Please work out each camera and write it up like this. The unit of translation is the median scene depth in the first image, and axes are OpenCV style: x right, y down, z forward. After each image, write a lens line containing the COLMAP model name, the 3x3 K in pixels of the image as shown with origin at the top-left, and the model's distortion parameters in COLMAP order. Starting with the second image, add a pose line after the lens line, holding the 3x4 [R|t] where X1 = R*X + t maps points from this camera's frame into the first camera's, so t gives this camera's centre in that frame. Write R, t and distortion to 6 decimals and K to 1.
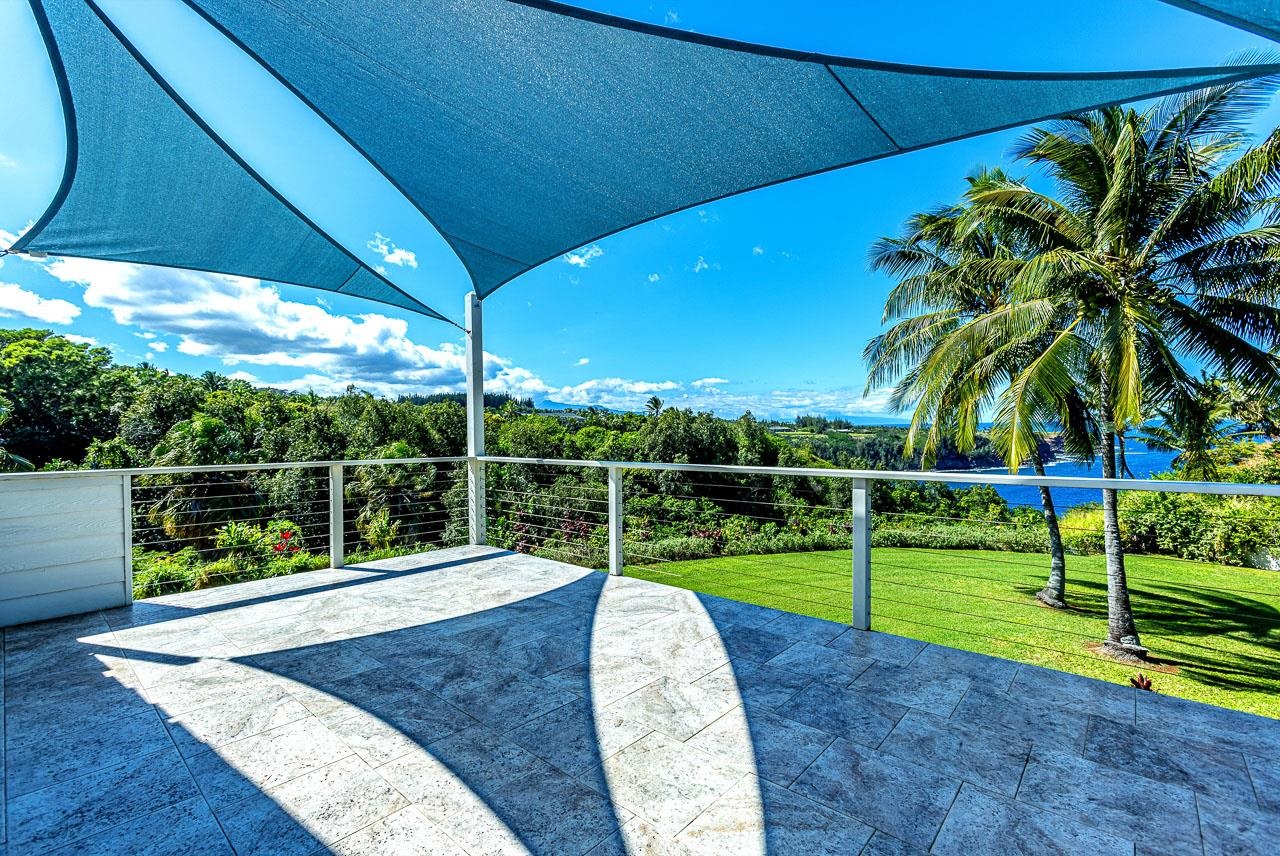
lens RADIAL K [[566.2, 0, 638.9], [0, 566.2, 431.0], [0, 0, 1]] dist [-0.002856, 0.000052]
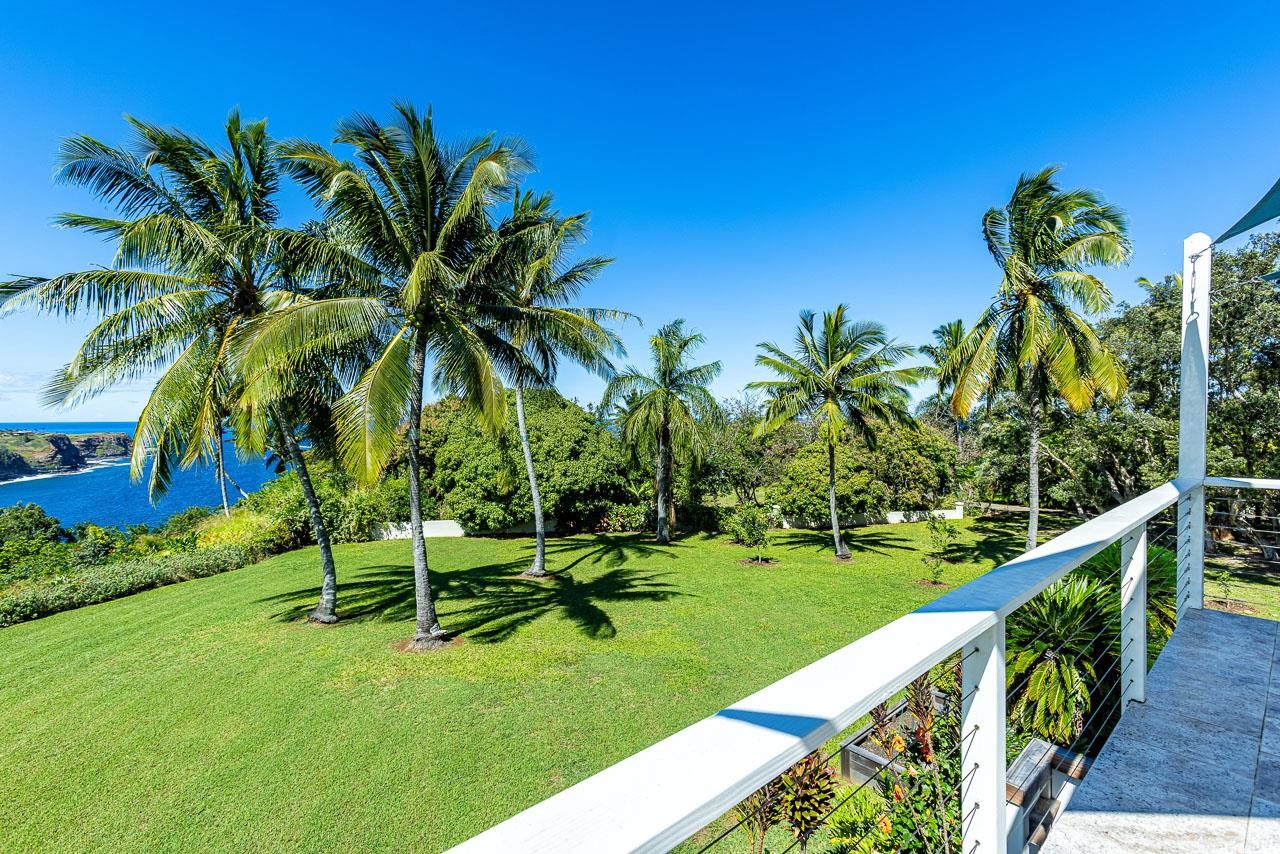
lens RADIAL K [[566.2, 0, 639.6], [0, 566.2, 423.7], [0, 0, 1]] dist [-0.002856, 0.000052]
pose [[0.136680, 0.004818, 0.990604, -0.082689], [0.006867, 0.999960, -0.005811, -0.007821], [-0.990591, 0.007597, 0.136641, 0.230679]]
